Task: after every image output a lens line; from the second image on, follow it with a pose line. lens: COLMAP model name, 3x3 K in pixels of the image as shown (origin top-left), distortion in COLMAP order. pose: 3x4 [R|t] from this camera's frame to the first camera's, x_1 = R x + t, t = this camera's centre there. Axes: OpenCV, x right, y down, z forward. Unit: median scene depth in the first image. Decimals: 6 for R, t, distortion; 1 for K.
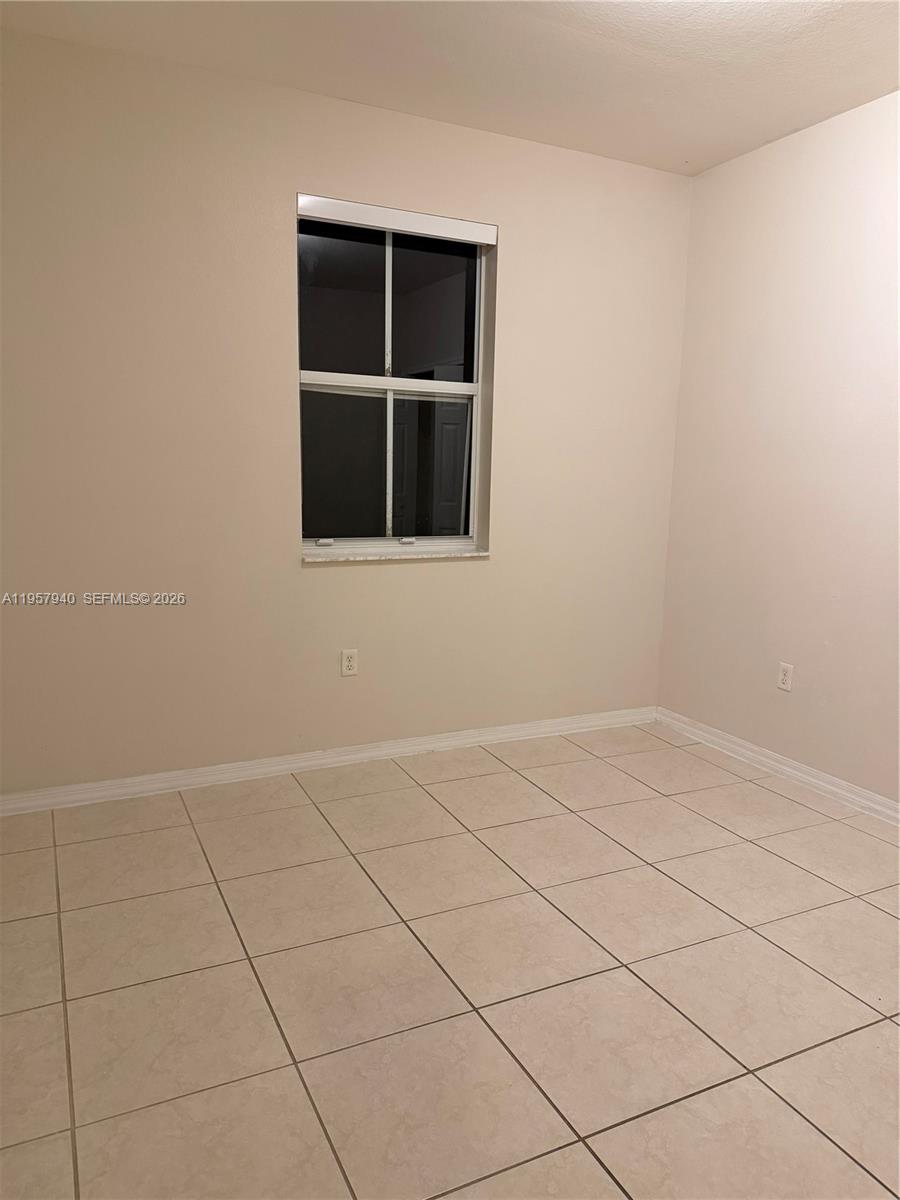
lens RADIAL K [[841.4, 0, 448.3], [0, 841.4, 603.7], [0, 0, 1]] dist [0.009603, -0.001929]
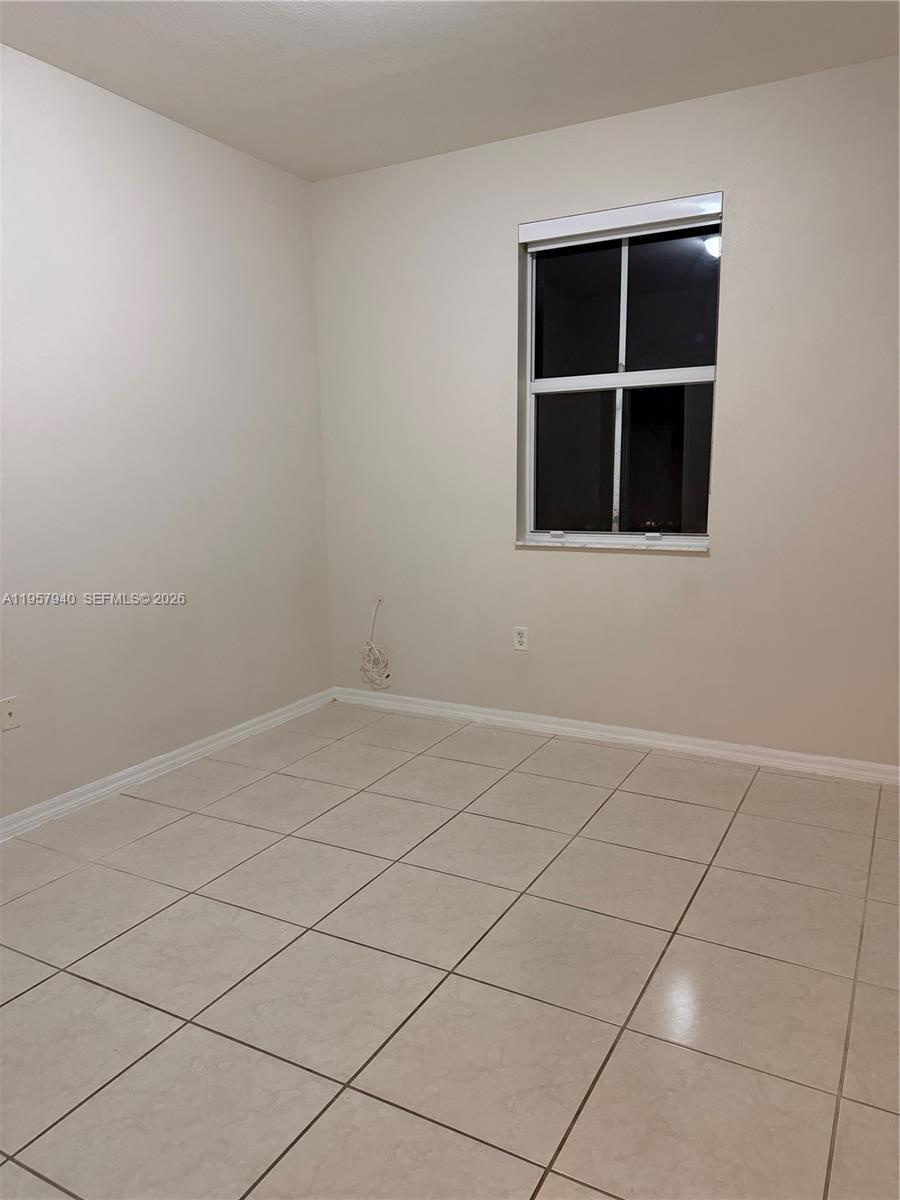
lens RADIAL K [[841.4, 0, 447.2], [0, 841.4, 598.0], [0, 0, 1]] dist [0.009603, -0.001929]
pose [[0.574903, 0.105993, -0.811327, 0.669244], [-0.088943, 0.993794, 0.066806, -0.045871], [0.813373, 0.033755, 0.580762, 0.241427]]
